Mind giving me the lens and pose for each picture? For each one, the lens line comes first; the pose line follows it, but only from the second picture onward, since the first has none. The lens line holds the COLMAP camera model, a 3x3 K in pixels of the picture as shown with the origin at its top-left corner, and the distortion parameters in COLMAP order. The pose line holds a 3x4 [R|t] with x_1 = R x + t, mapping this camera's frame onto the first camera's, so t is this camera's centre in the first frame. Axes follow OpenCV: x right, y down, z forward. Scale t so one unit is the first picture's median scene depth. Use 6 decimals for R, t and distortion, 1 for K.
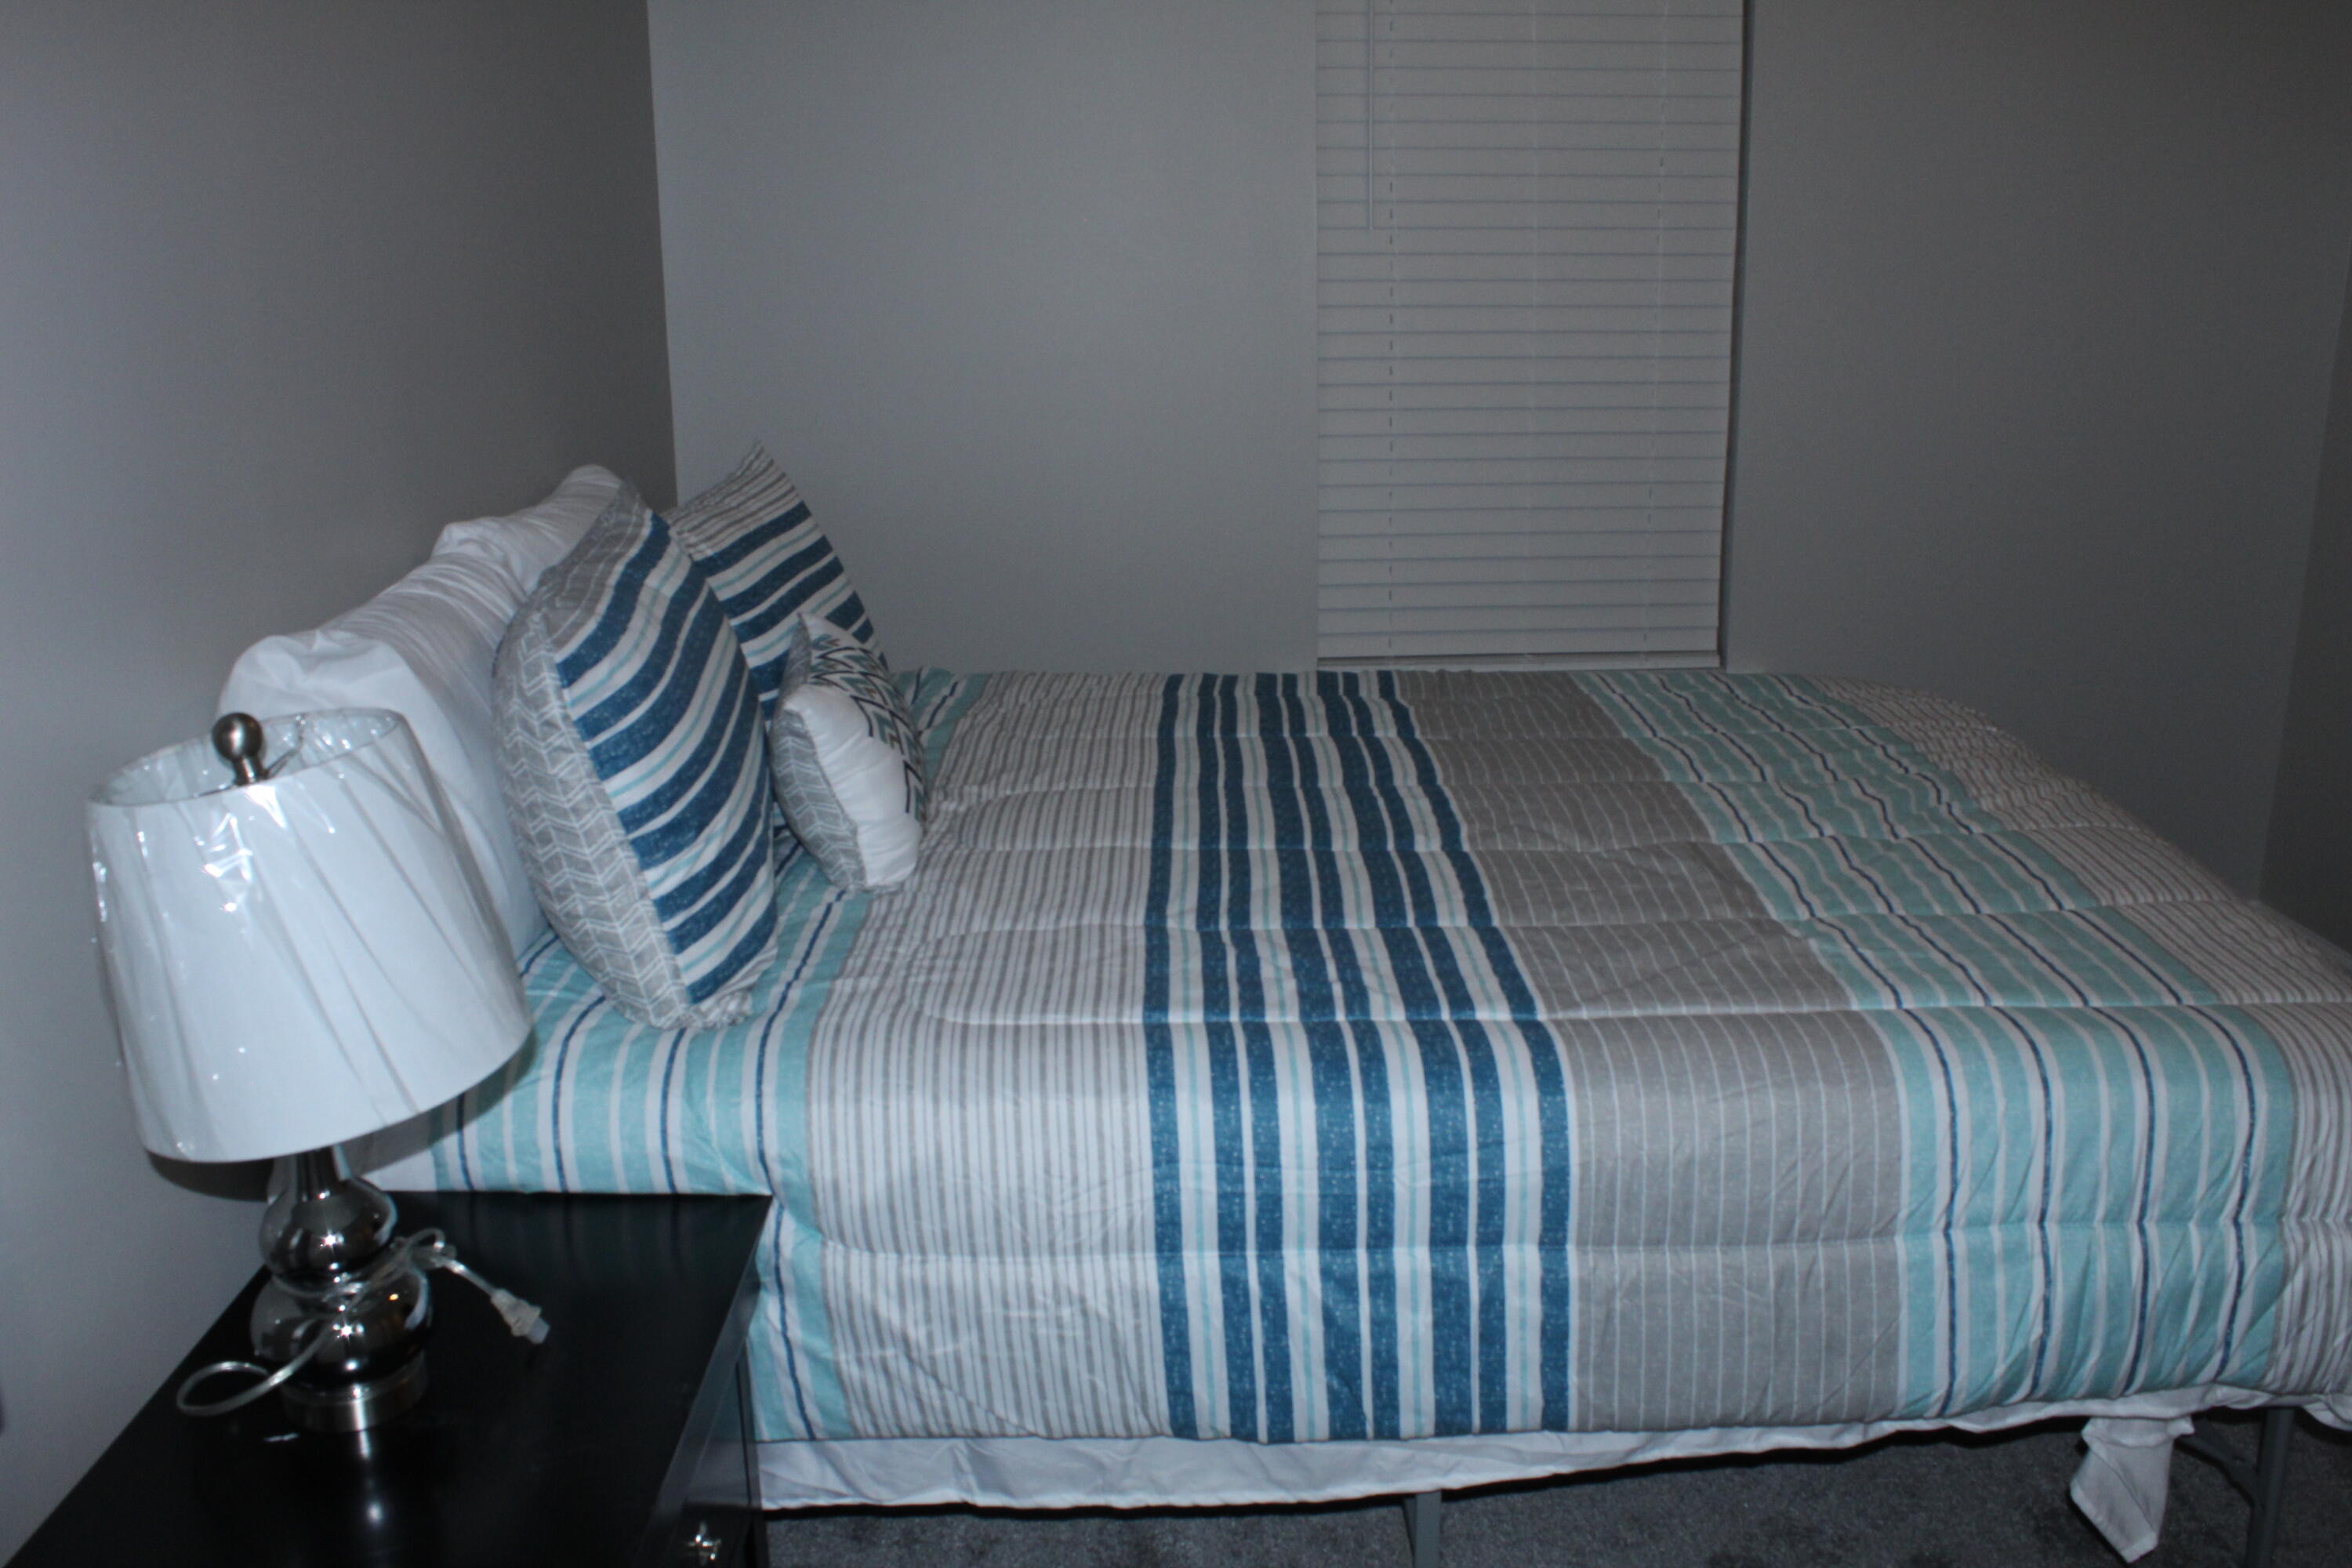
lens RADIAL K [[1980.3, 0, 1180.6], [0, 1980.3, 784.2], [0, 0, 1]] dist [-0.156095, 0.133727]
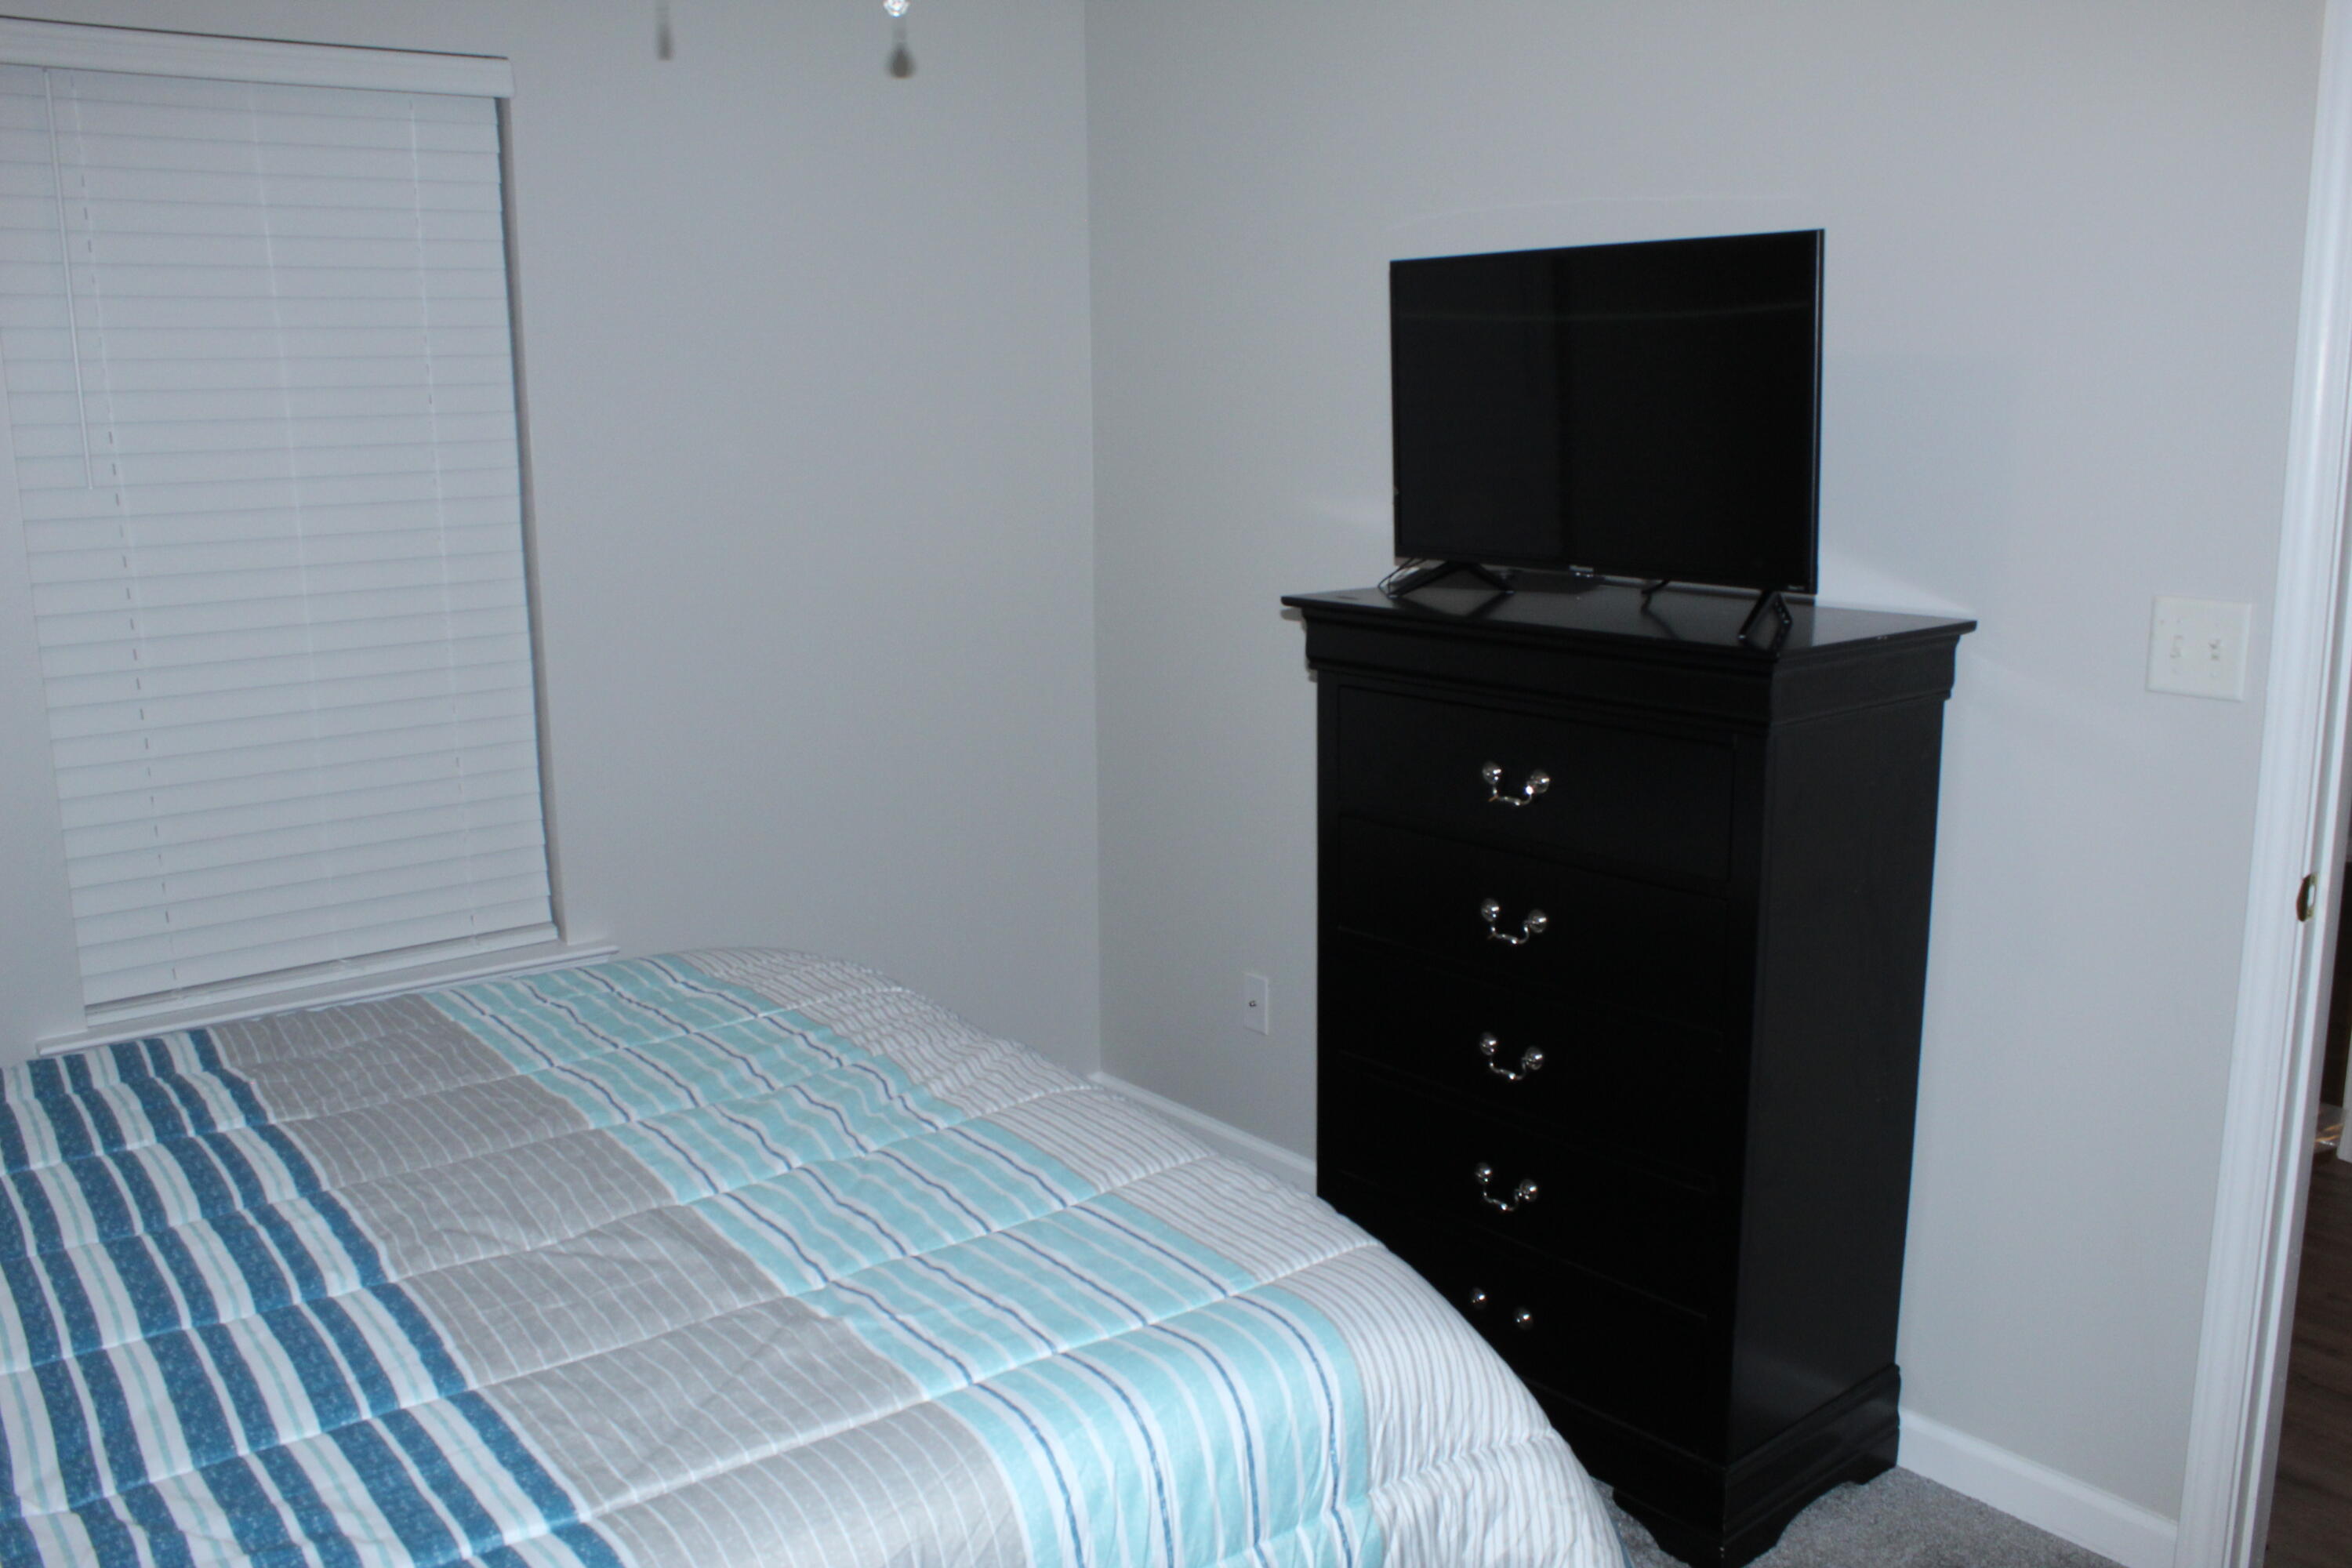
lens RADIAL K [[1980.3, 0, 1191.5], [0, 1980.3, 766.9], [0, 0, 1]] dist [-0.156095, 0.133727]
pose [[0.794877, -0.110582, 0.596609, -0.048350], [0.167915, 0.984942, -0.041158, -0.095904], [-0.583074, 0.132895, 0.801476, 0.149519]]
